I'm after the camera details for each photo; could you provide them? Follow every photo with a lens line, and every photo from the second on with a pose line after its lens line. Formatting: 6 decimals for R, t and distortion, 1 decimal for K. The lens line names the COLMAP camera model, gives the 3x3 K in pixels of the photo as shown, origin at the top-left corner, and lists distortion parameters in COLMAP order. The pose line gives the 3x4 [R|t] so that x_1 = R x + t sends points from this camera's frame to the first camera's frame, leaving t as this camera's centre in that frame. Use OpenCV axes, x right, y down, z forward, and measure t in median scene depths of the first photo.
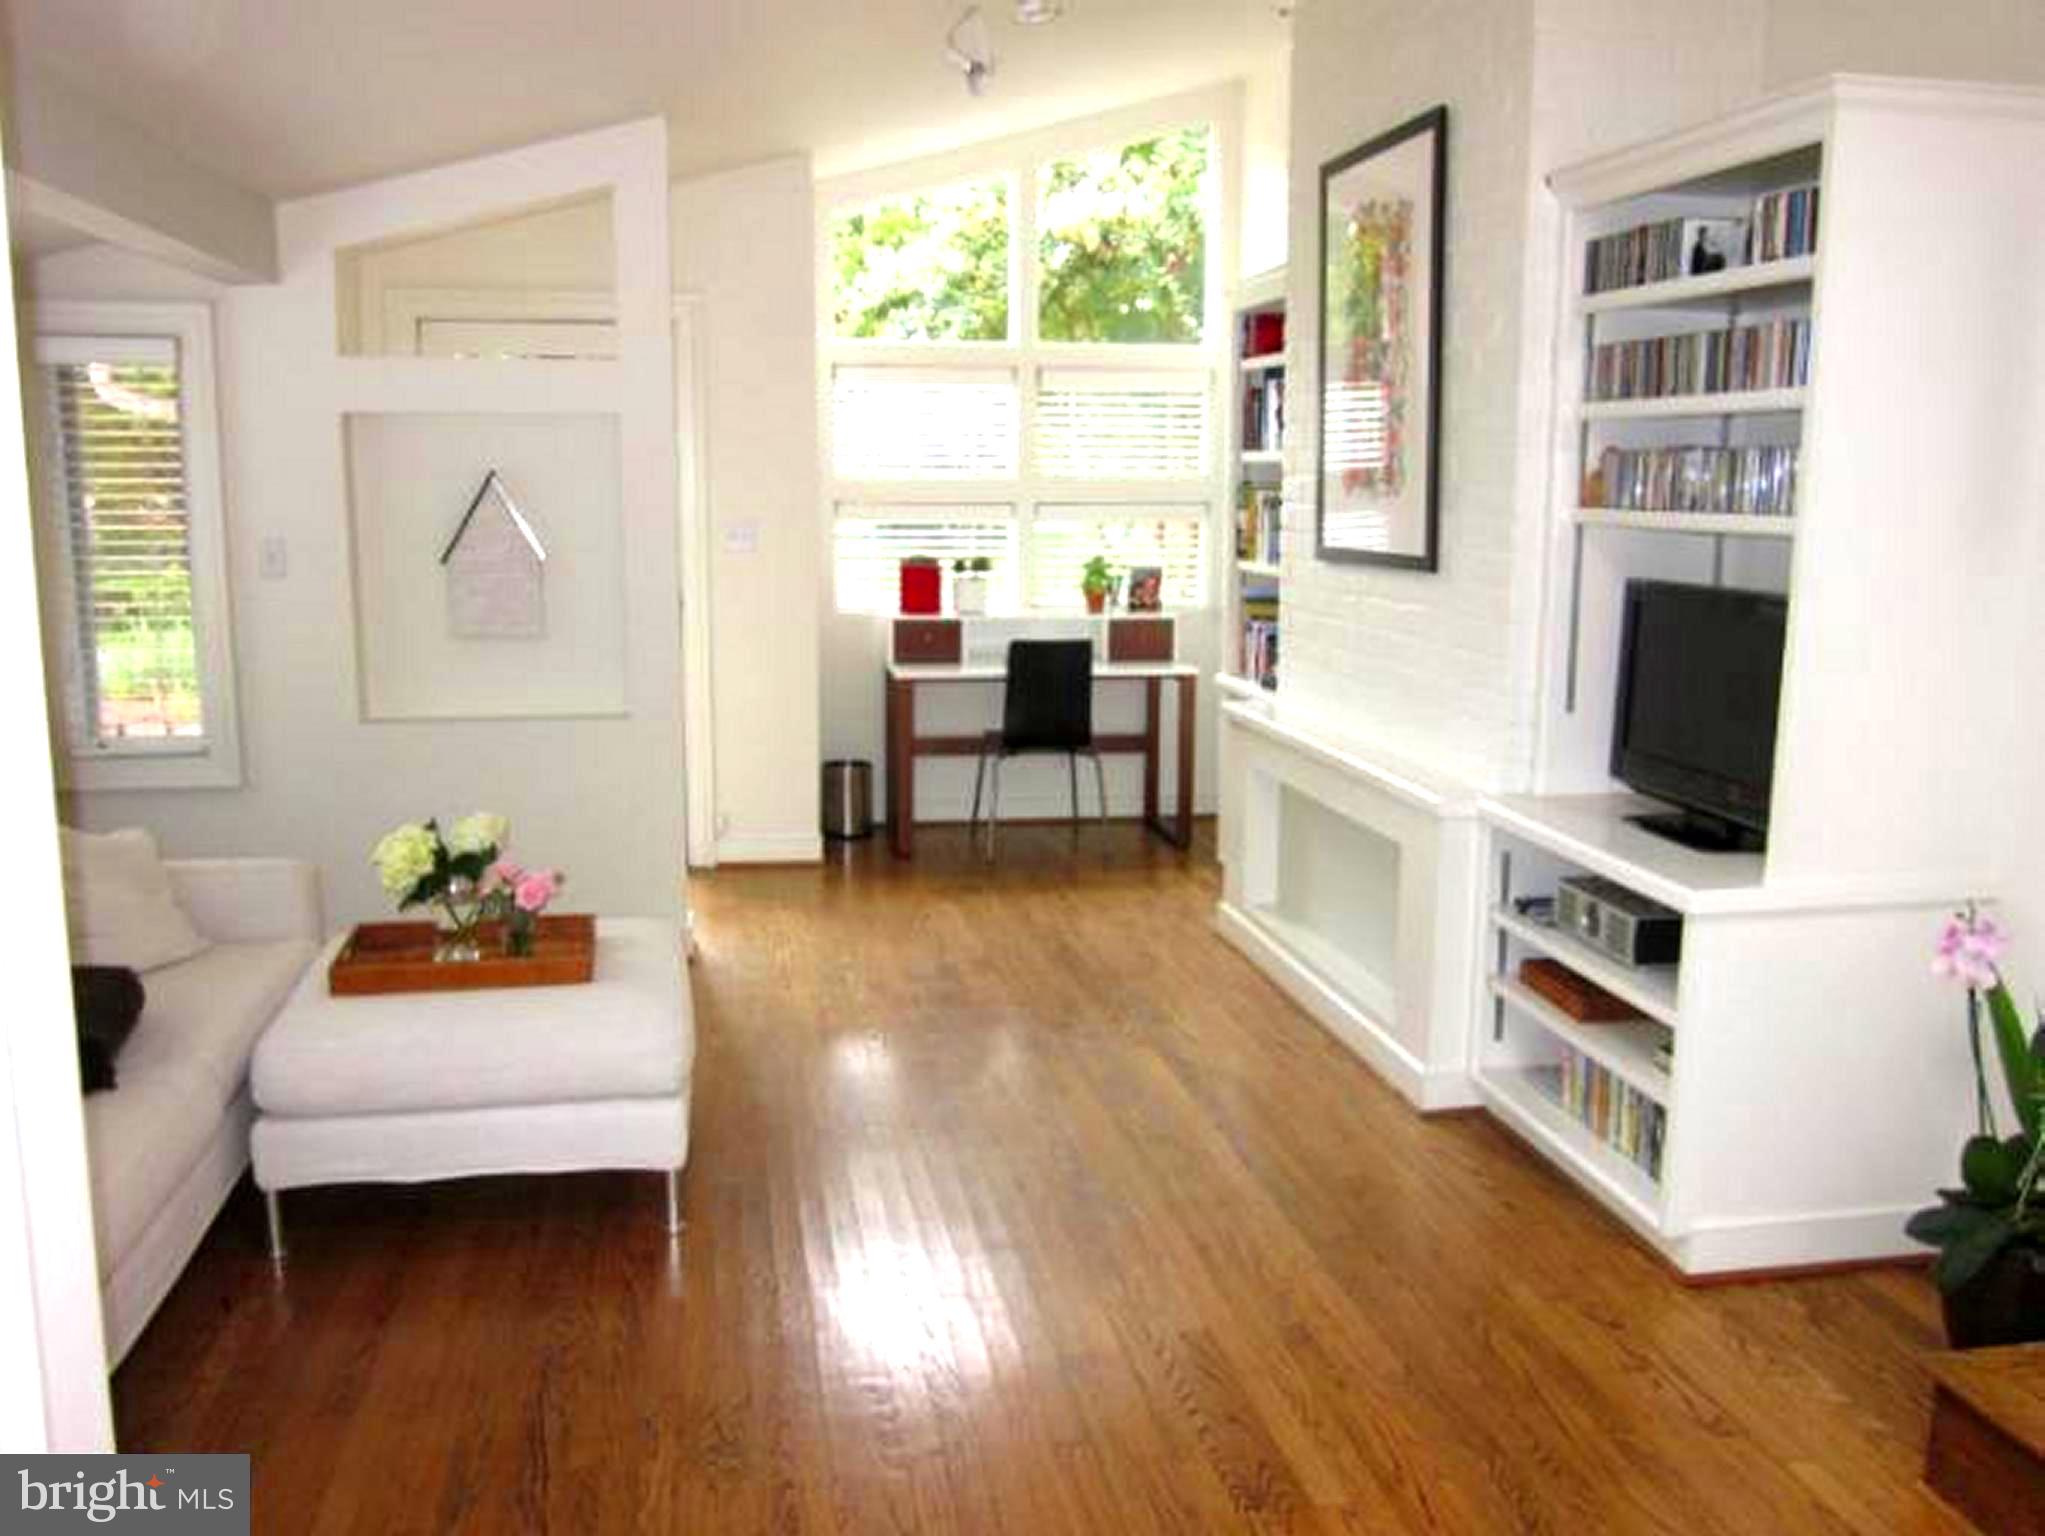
lens RADIAL K [[1732.7, 0, 1019.5], [0, 1732.7, 753.4], [0, 0, 1]] dist [0.010057, -0.049256]
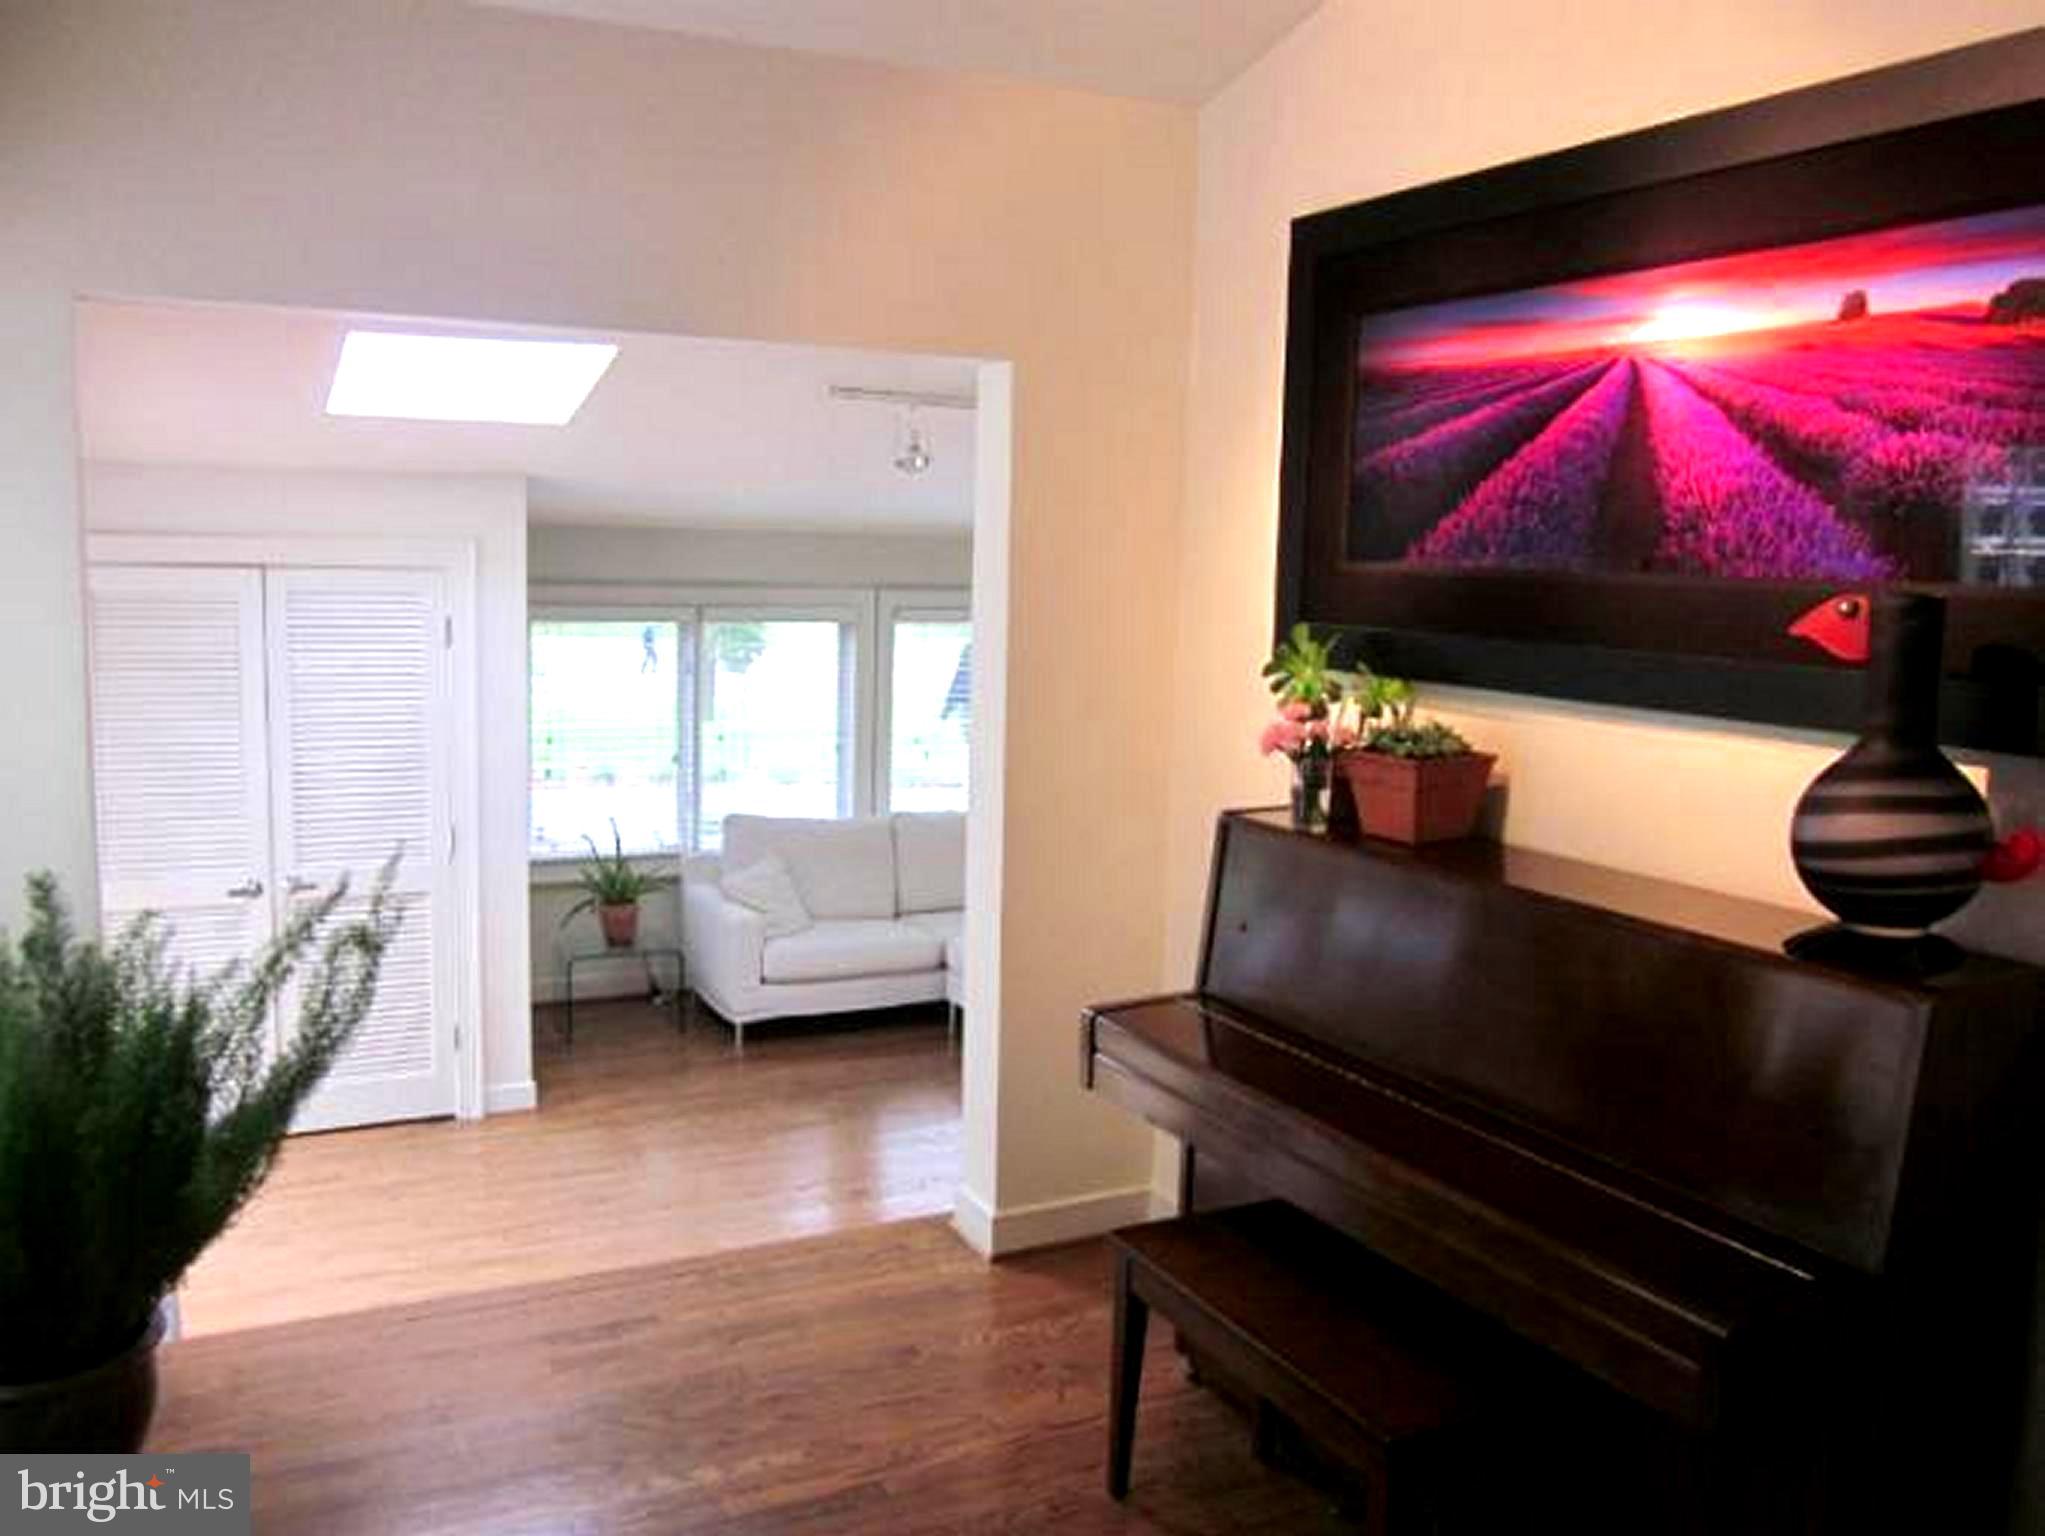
lens RADIAL K [[1732.7, 0, 1019.5], [0, 1732.7, 753.4], [0, 0, 1]] dist [0.010057, -0.049256]
pose [[0.288854, 0.120755, -0.949727, 0.865699], [-0.181720, 0.980895, 0.069449, -0.126431], [0.939969, 0.152524, 0.305279, 0.154742]]
